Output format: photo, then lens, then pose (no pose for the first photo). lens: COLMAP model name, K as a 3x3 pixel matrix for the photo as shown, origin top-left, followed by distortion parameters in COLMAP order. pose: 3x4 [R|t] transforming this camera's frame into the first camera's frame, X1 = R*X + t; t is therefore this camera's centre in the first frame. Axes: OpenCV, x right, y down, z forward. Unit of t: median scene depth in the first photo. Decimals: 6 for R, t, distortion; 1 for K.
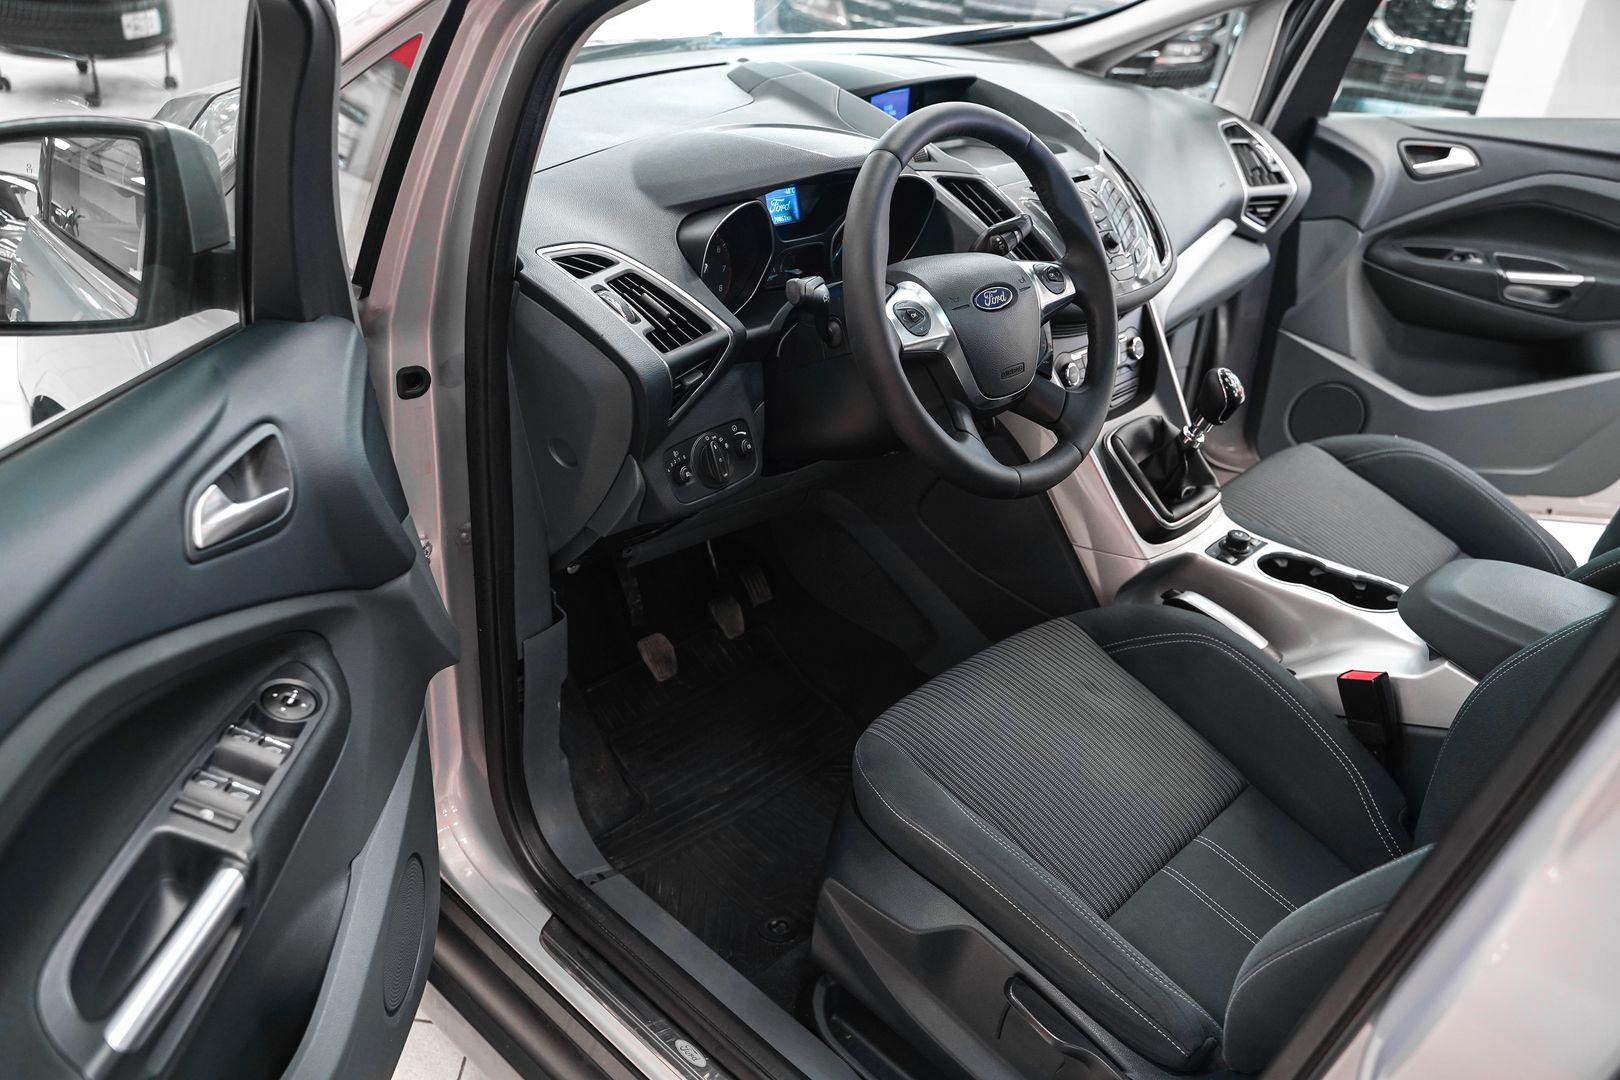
lens RADIAL K [[1272.6, 0, 810.0], [0, 1272.6, 540.0], [0, 0, 1]] dist [-0.114712, 0.124152]
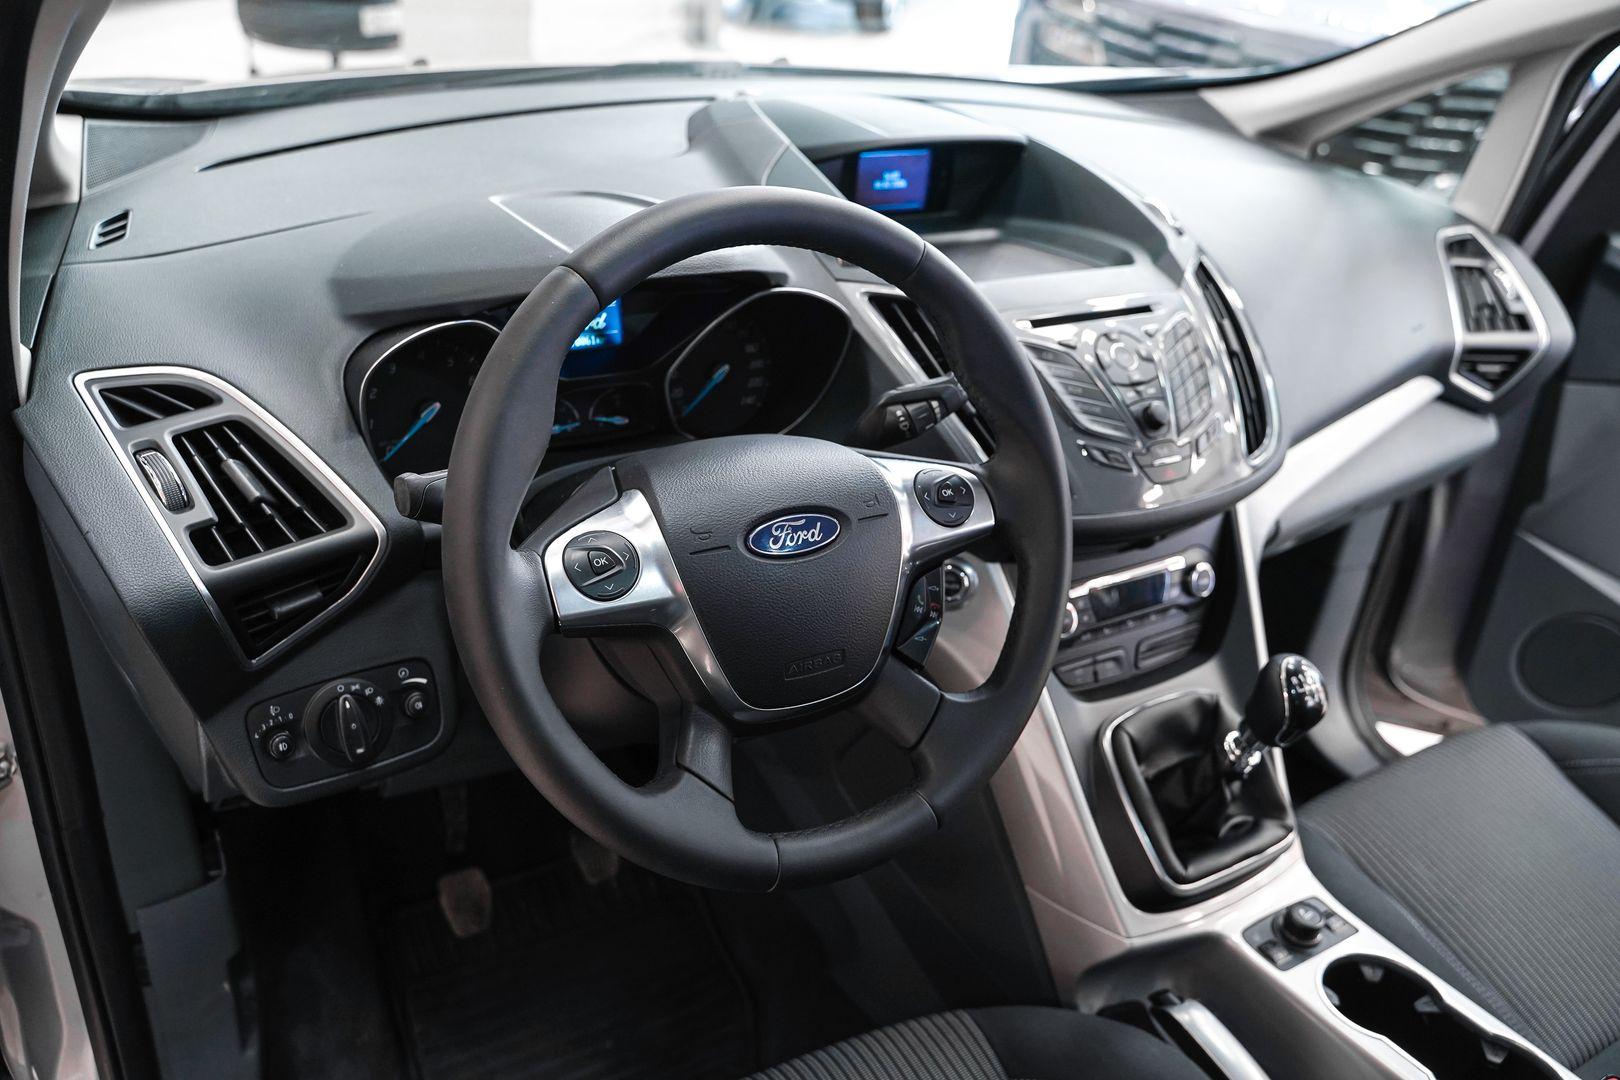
lens RADIAL K [[1303.6, 0, 810.0], [0, 1303.6, 540.0], [0, 0, 1]] dist [-0.084477, 0.052695]
pose [[0.967349, 0.137218, -0.213088, 0.205756], [-0.143782, 0.989487, -0.015542, -0.133840], [0.208715, 0.045673, 0.976909, 0.316932]]
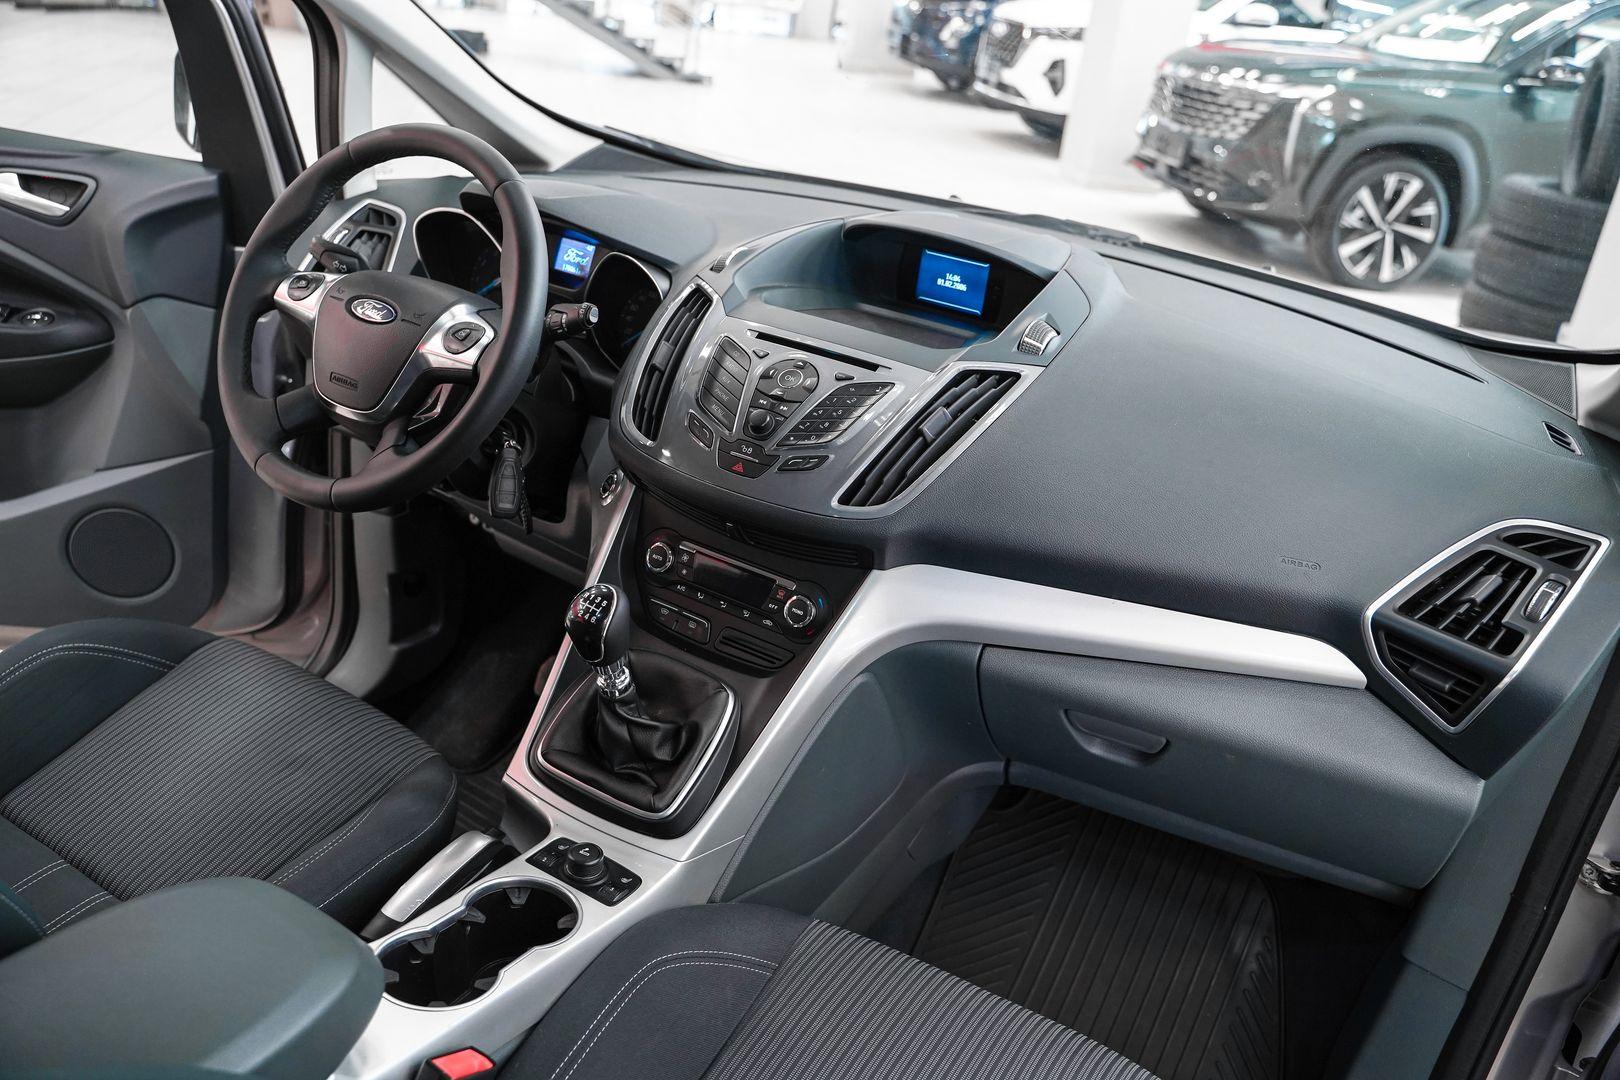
lens RADIAL K [[1294.8, 0, 810.0], [0, 1294.8, 540.0], [0, 0, 1]] dist [-0.122568, 0.095883]
pose [[0.251474, 0.347625, -0.903282, 0.883579], [-0.575540, 0.804047, 0.149205, -0.290925], [0.778148, 0.482354, 0.402269, 0.705873]]
